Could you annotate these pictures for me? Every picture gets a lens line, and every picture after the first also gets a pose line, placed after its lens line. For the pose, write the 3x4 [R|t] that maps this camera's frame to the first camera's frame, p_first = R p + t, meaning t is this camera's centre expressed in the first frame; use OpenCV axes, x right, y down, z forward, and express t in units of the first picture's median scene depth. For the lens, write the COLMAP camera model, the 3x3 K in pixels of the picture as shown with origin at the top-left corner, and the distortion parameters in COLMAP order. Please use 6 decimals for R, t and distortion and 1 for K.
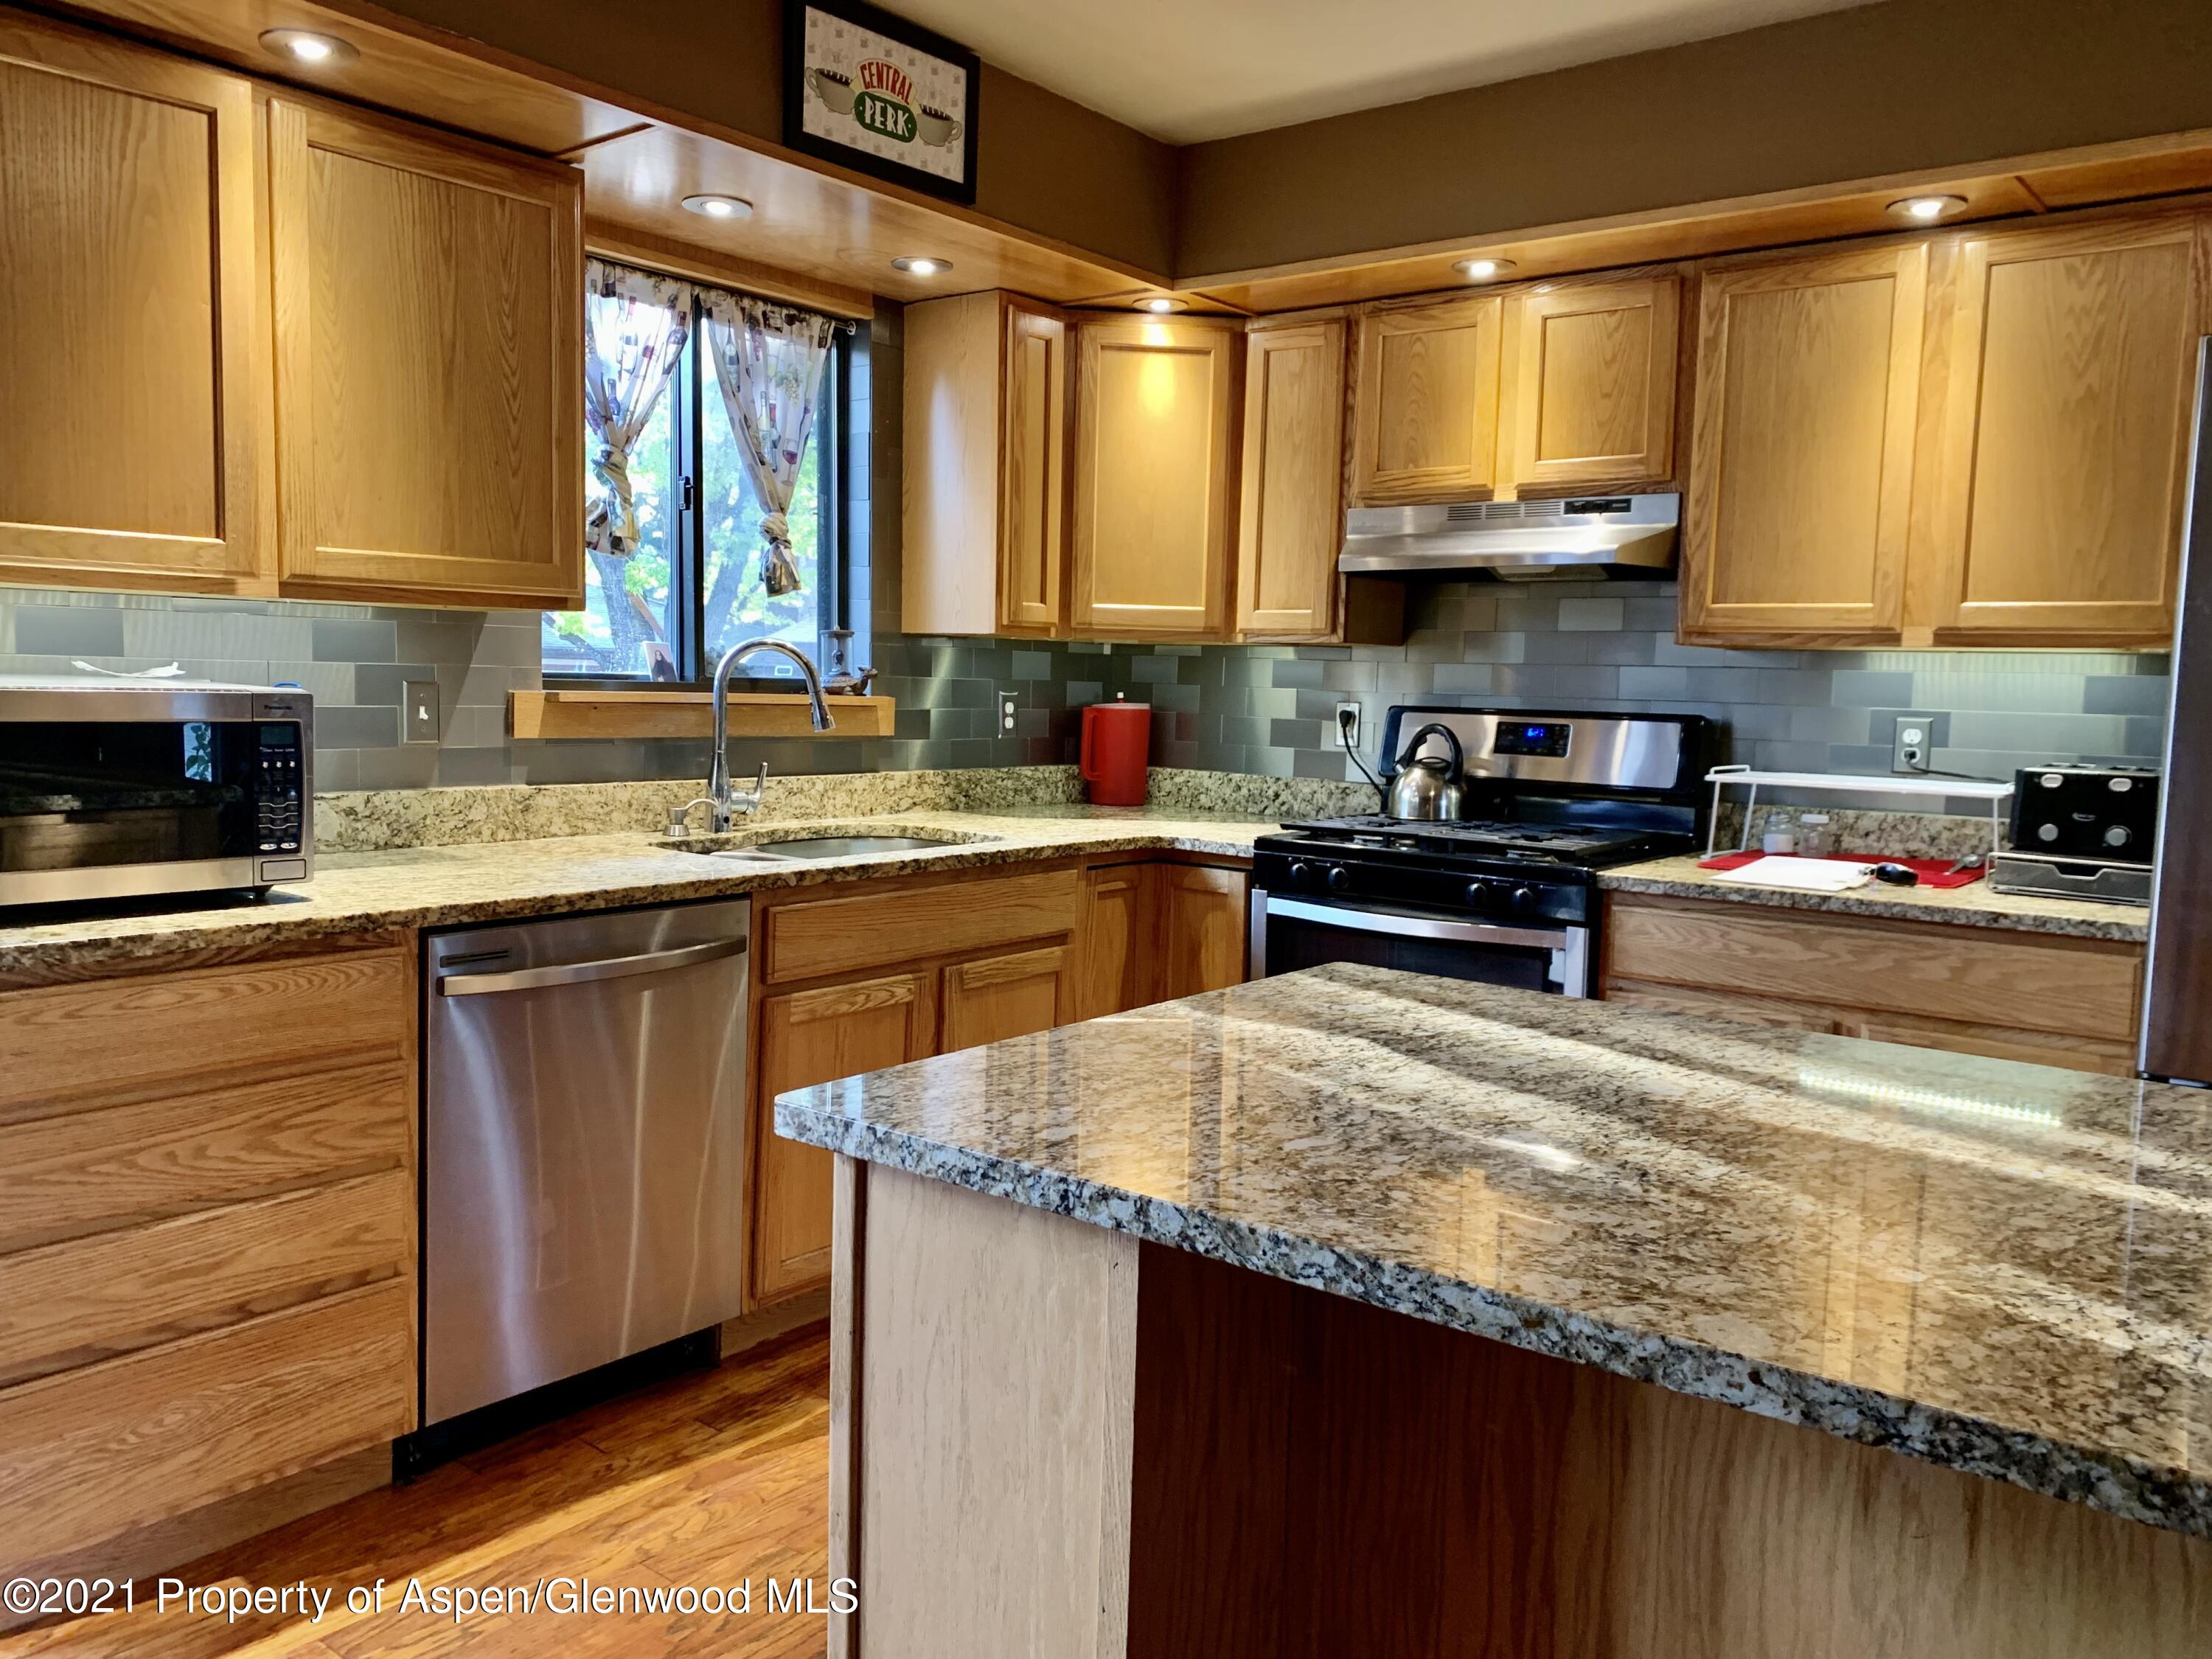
lens RADIAL K [[1676.9, 0, 1071.3], [0, 1676.9, 855.0], [0, 0, 1]] dist [0.103802, -0.274507]
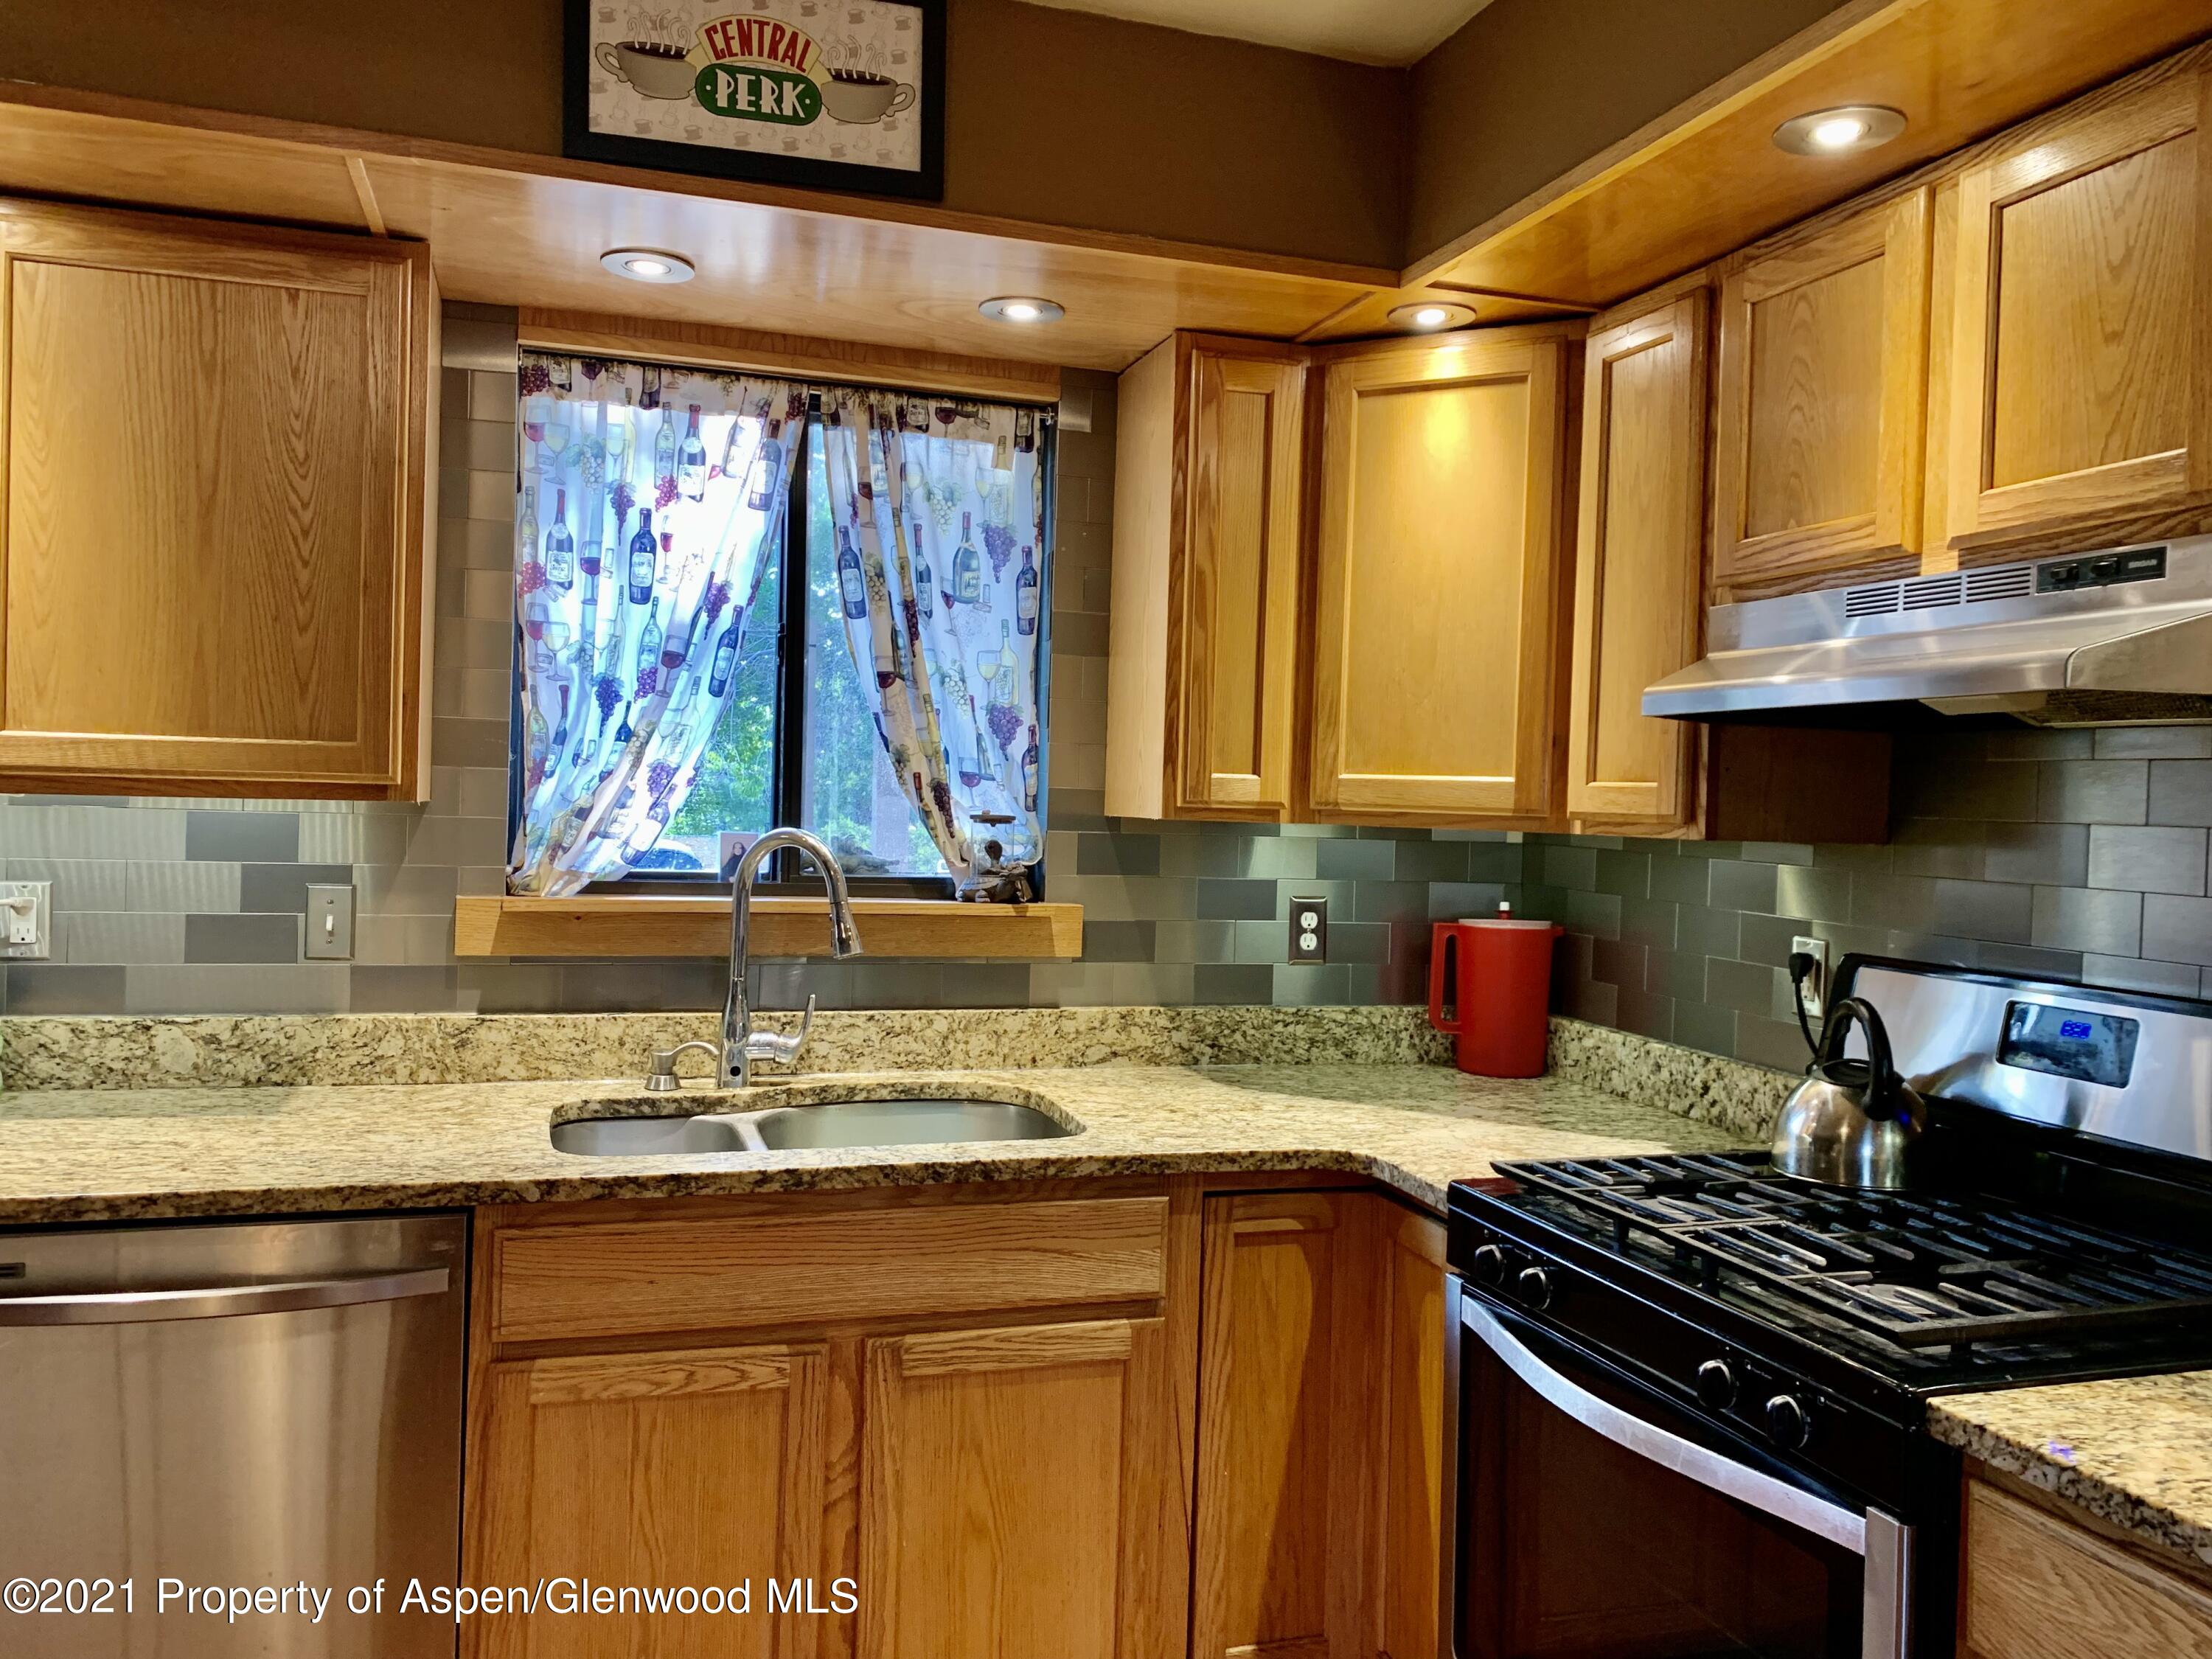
lens RADIAL K [[1662.8, 0, 1106.0], [0, 1662.8, 829.5], [0, 0, 1]] dist [0.065505, -0.129482]
pose [[0.828331, 0.010188, -0.560146, 0.359592], [-0.068709, 0.994134, -0.083524, -0.080511], [0.556009, 0.107672, 0.824172, 0.495024]]
